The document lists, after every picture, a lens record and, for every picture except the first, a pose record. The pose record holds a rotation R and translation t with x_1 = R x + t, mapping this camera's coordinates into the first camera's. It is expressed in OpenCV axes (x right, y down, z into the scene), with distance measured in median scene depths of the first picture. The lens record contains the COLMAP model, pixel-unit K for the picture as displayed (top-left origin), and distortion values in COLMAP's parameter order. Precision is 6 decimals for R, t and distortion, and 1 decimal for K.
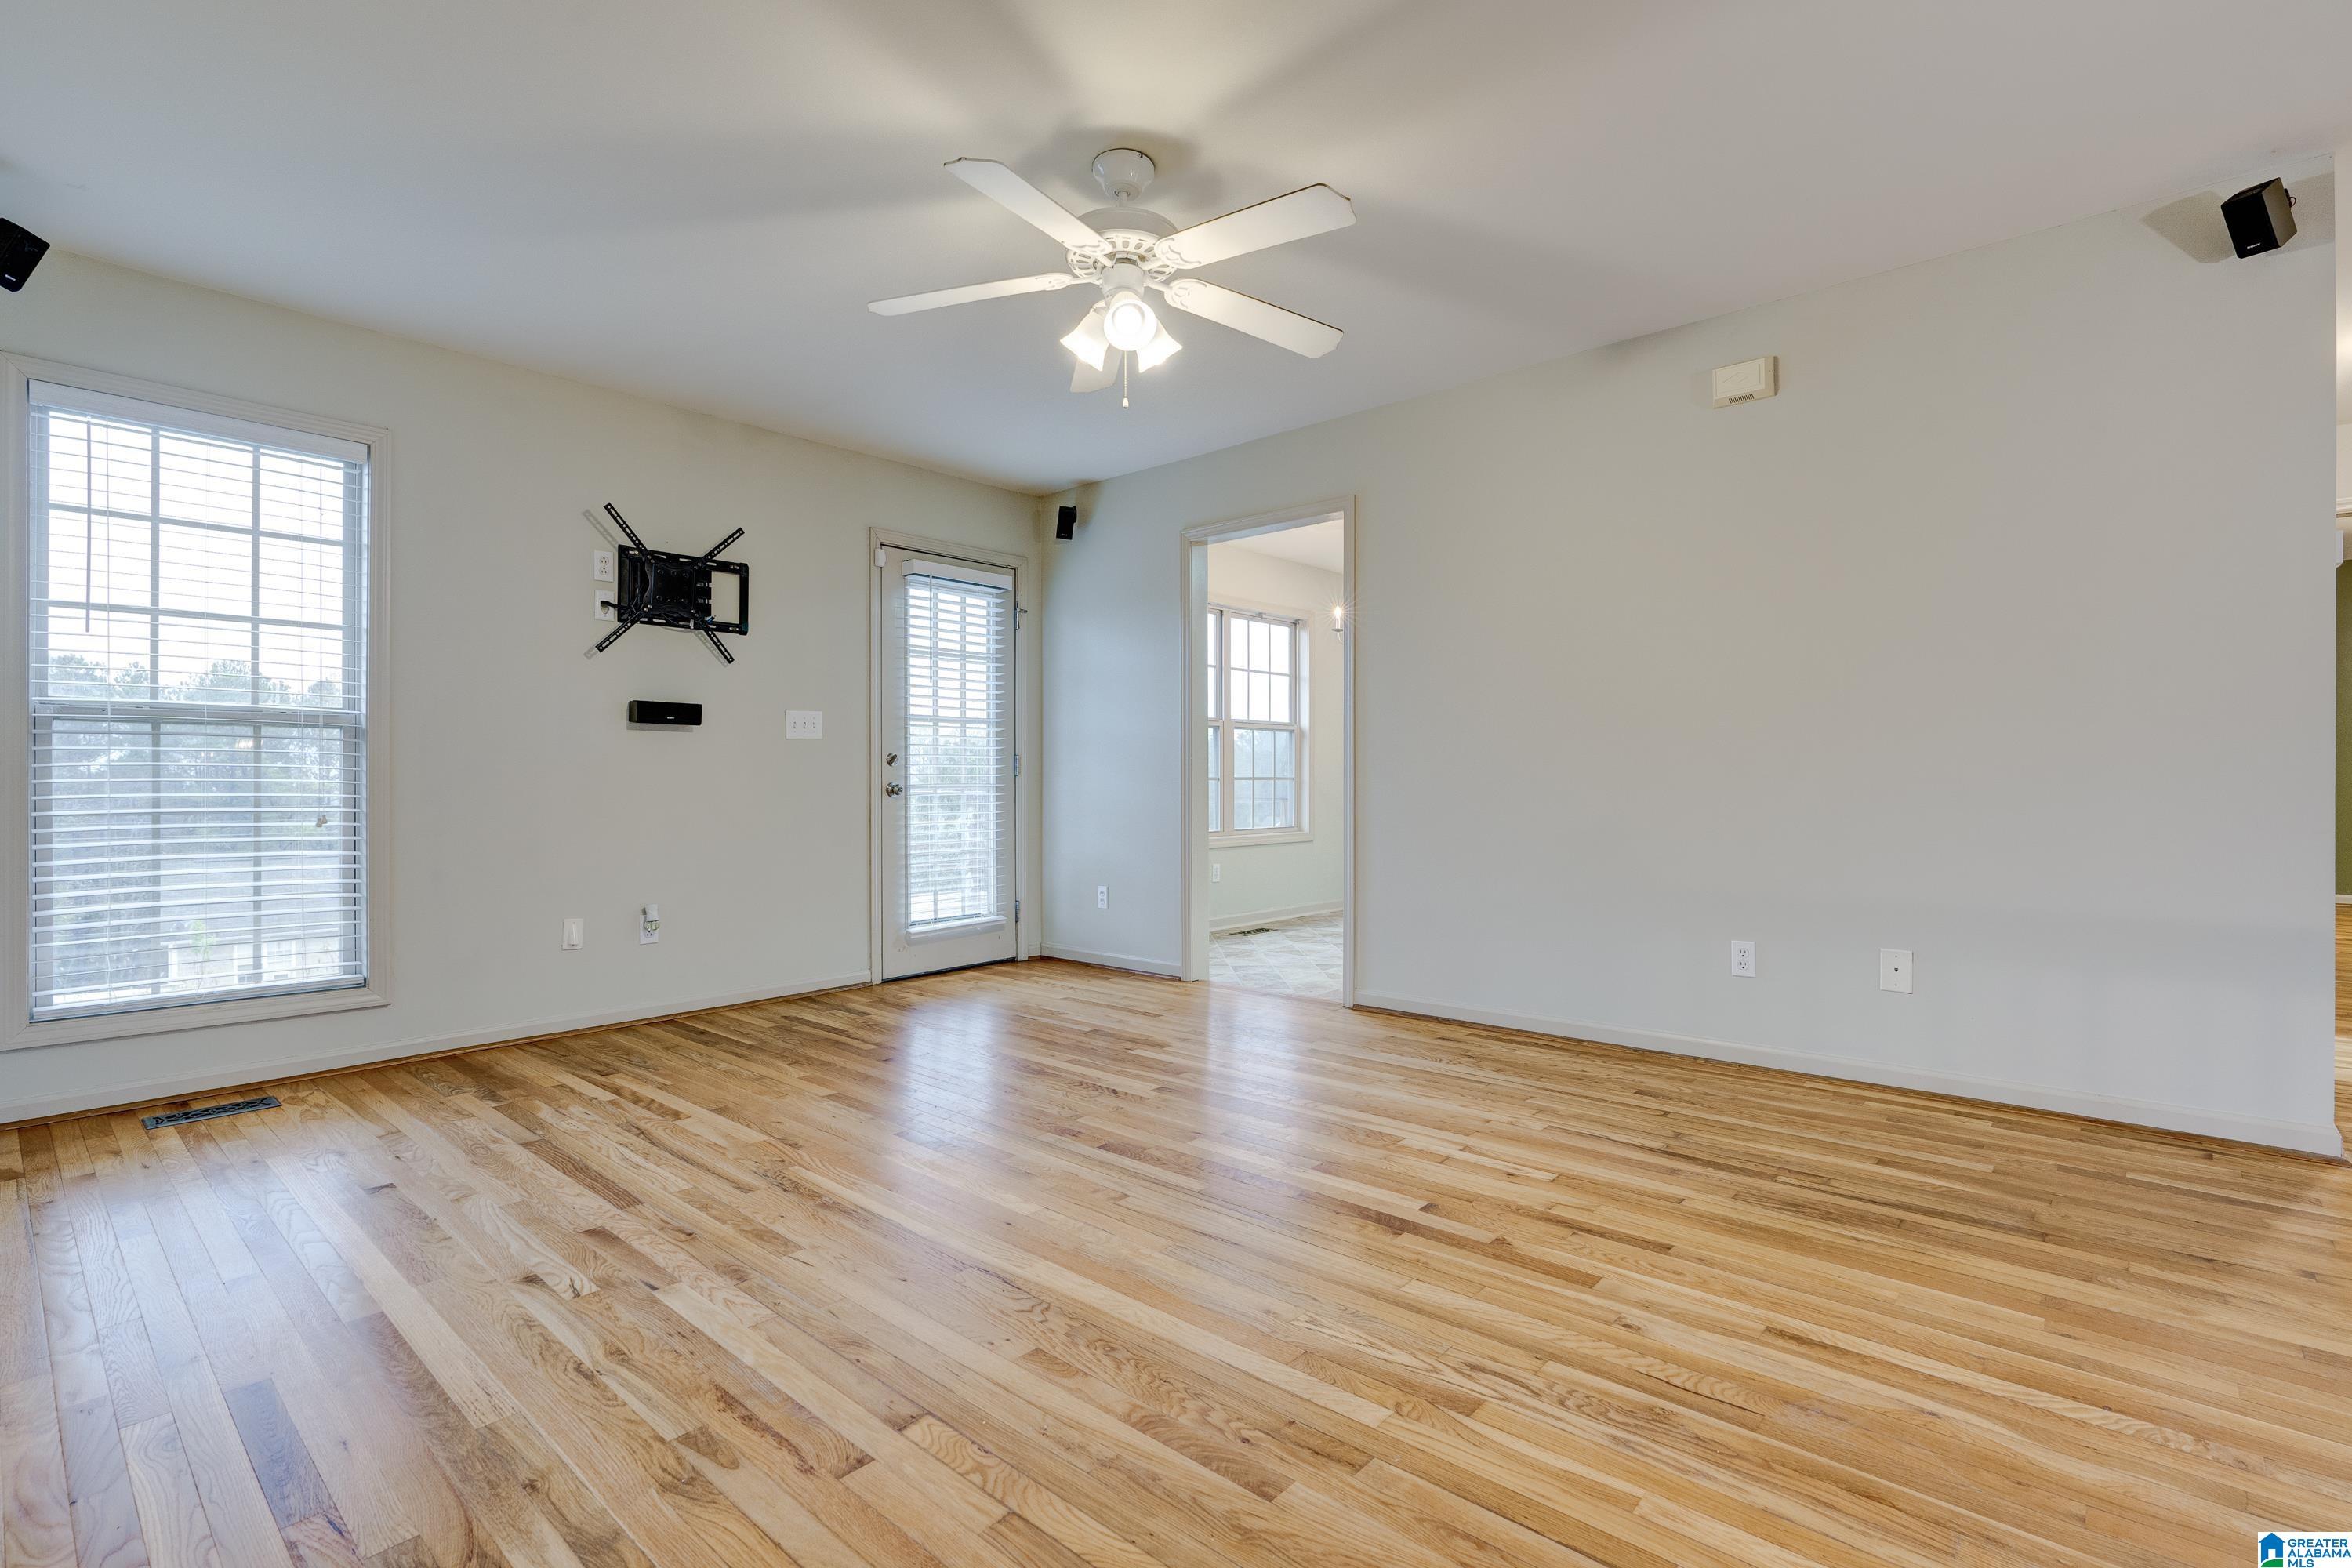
lens RADIAL K [[1083.7, 0, 1180.0], [0, 1083.7, 780.2], [0, 0, 1]] dist [-0.006643, 0.000849]
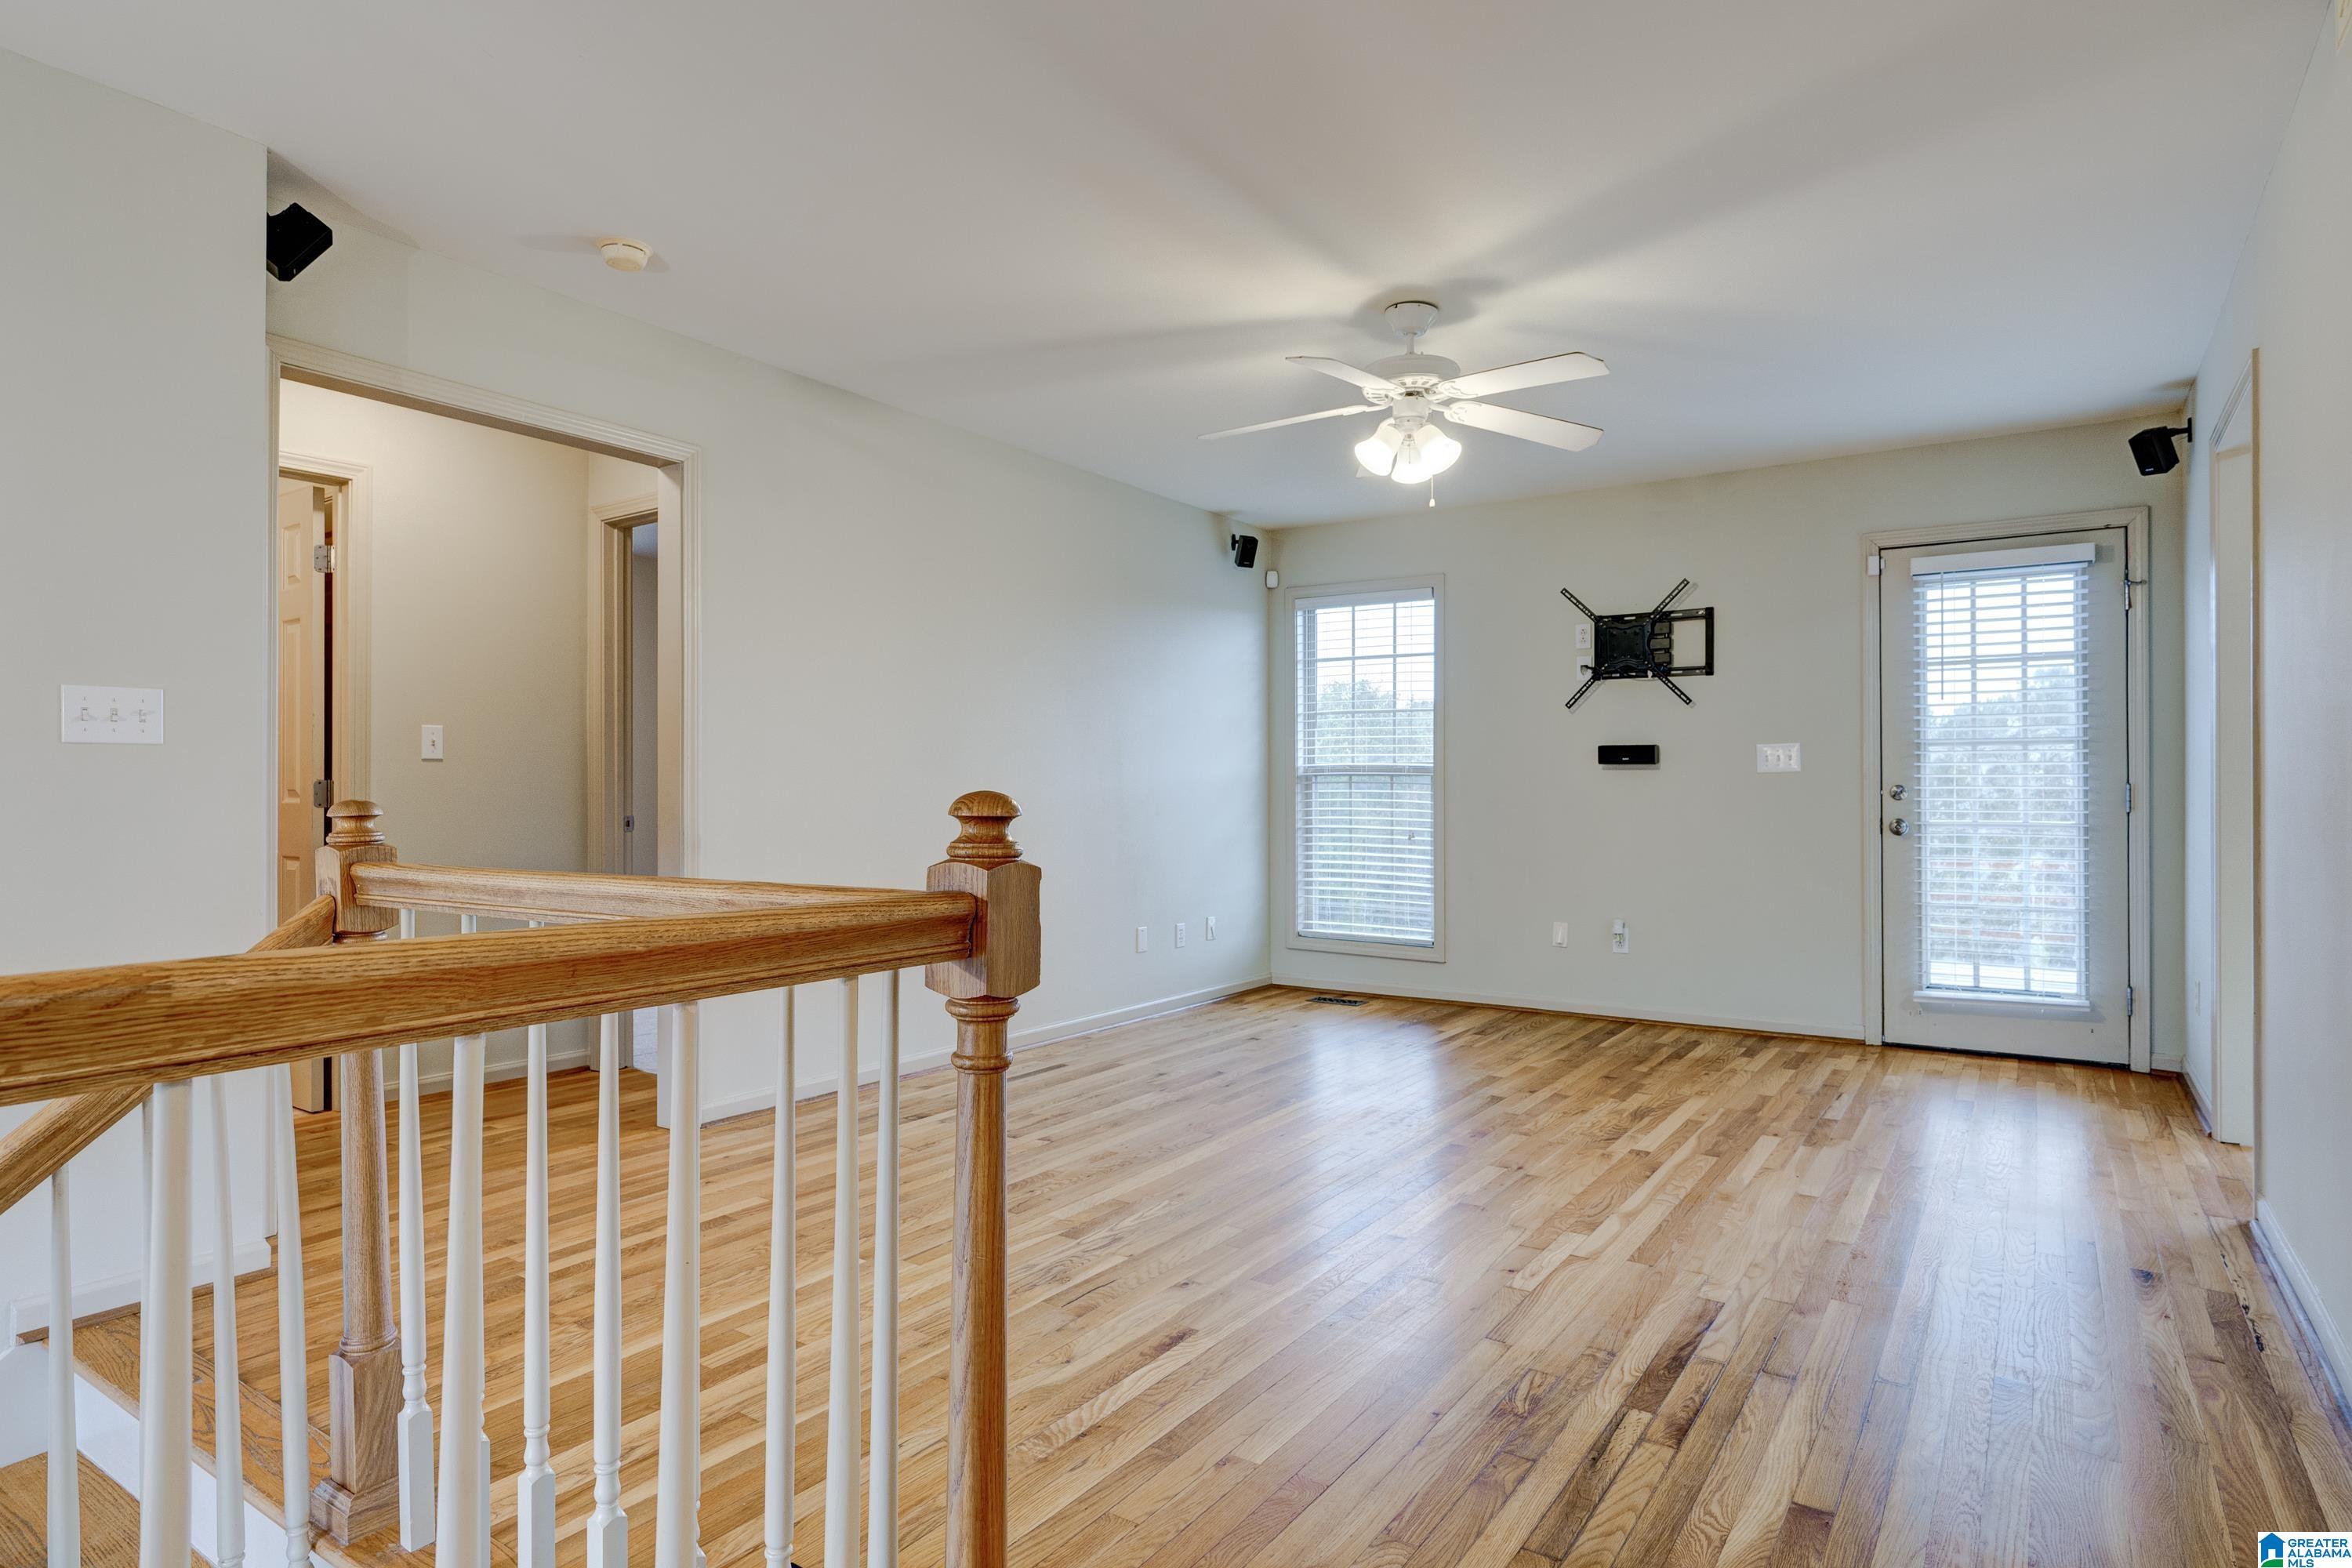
lens RADIAL K [[1282.3, 0, 1176.0], [0, 1282.3, 784.0], [0, 0, 1]] dist [-0.001571, -0.000224]
pose [[0.124141, -0.001411, -0.992264, 0.797834], [-0.001912, 0.999997, -0.001661, -0.026814], [0.992263, 0.002103, 0.124138, 0.345083]]
